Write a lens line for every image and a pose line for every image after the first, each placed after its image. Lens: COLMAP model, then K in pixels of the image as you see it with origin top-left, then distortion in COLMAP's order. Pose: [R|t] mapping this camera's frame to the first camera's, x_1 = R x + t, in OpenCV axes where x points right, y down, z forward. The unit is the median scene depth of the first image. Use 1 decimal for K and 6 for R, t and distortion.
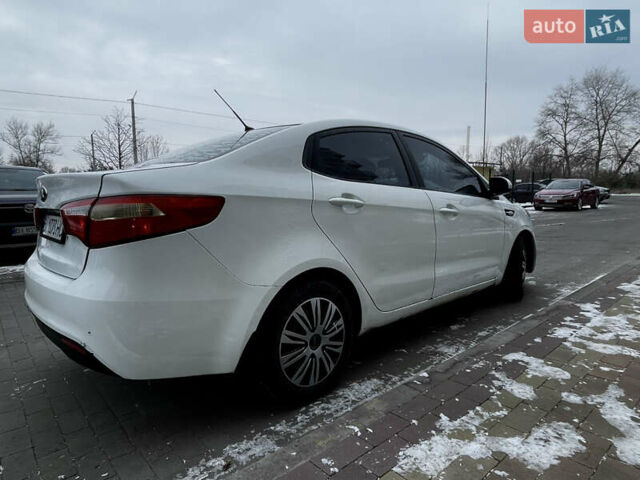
lens RADIAL K [[392.7, 0, 315.5], [0, 392.7, 239.9], [0, 0, 1]] dist [-0.014752, 0.000930]
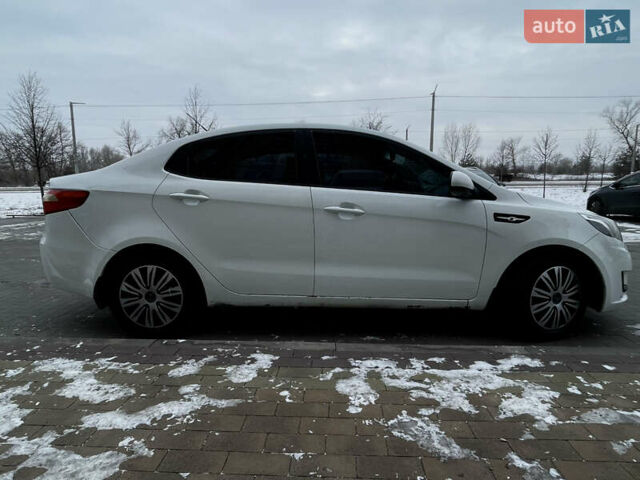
lens RADIAL K [[396.4, 0, 317.3], [0, 396.4, 240.5], [0, 0, 1]] dist [-0.010105, 0.000484]
pose [[0.723533, 0.106934, -0.681957, 0.985151], [-0.088408, 0.994147, 0.062089, -0.056066], [0.684605, 0.015367, 0.728752, 0.277081]]
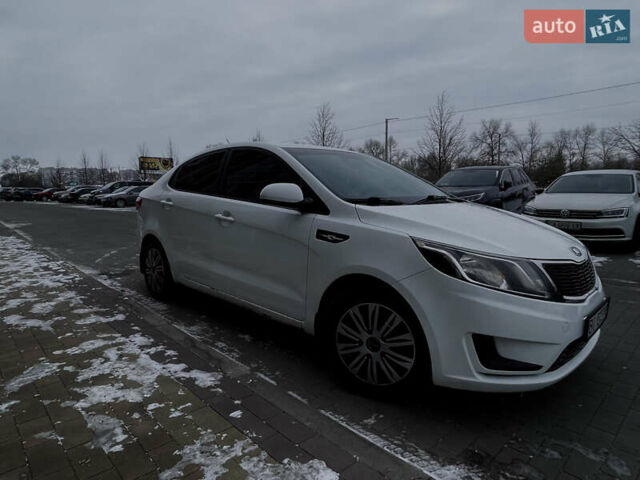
lens RADIAL K [[396.4, 0, 317.3], [0, 396.4, 240.5], [0, 0, 1]] dist [-0.010105, 0.000484]
pose [[0.036204, 0.139199, -0.989602, 1.491320], [-0.114526, 0.984305, 0.134264, -0.194133], [0.992760, 0.108475, 0.051578, 1.251914]]
